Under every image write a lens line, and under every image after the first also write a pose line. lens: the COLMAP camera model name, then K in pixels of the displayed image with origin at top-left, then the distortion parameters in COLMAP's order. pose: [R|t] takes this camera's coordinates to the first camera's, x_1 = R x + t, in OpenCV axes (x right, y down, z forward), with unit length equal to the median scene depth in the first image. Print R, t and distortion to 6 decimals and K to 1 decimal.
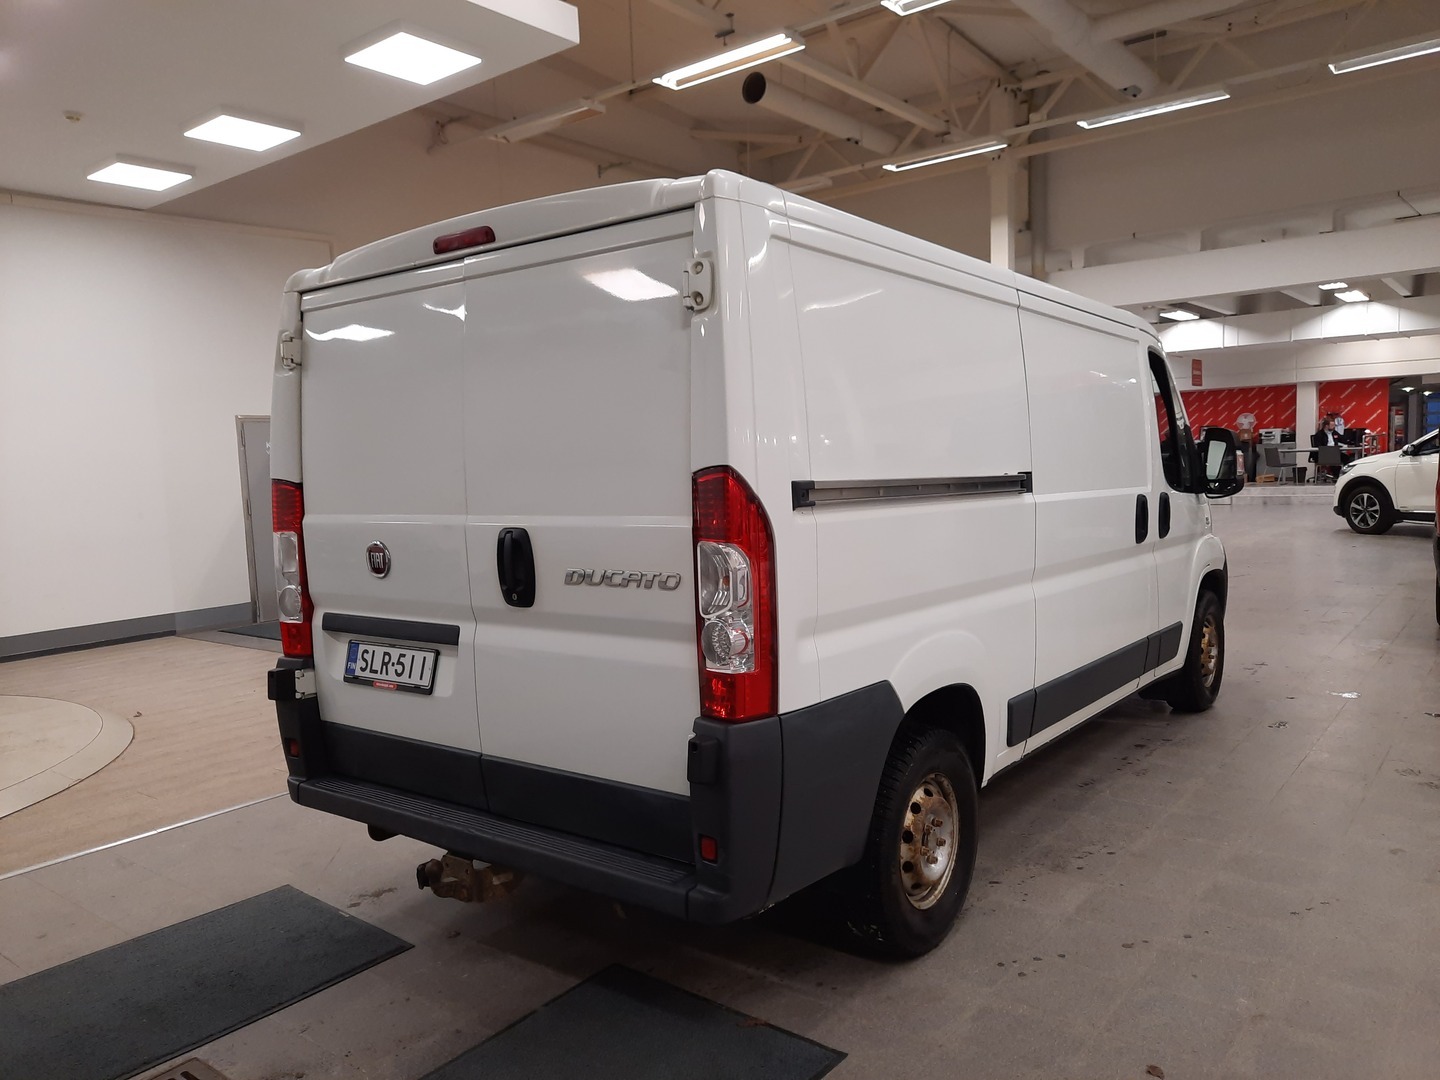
lens RADIAL K [[1071.1, 0, 719.1], [0, 1071.1, 540.6], [0, 0, 1]] dist [0.006897, -0.001650]
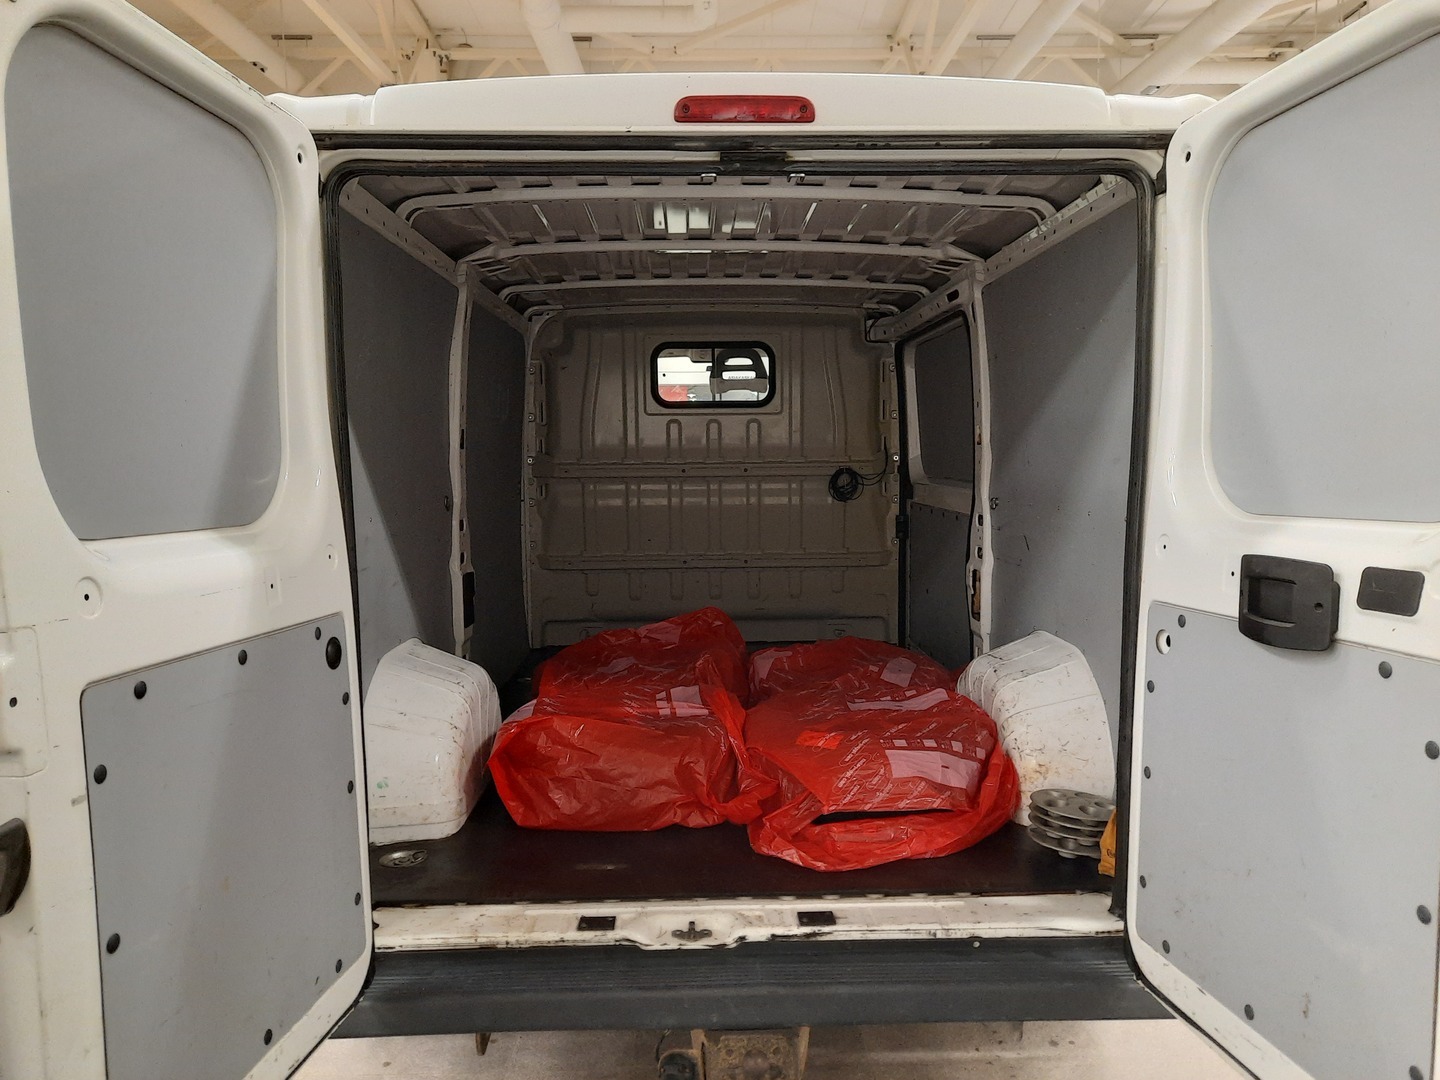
lens RADIAL K [[1071.1, 0, 723.1], [0, 1071.1, 544.3], [0, 0, 1]] dist [0.006897, -0.001650]
pose [[0.766476, -0.033902, 0.641377, -0.156700], [0.024391, 0.999422, 0.023678, -0.006435], [-0.641809, -0.002505, 0.766860, 0.114906]]
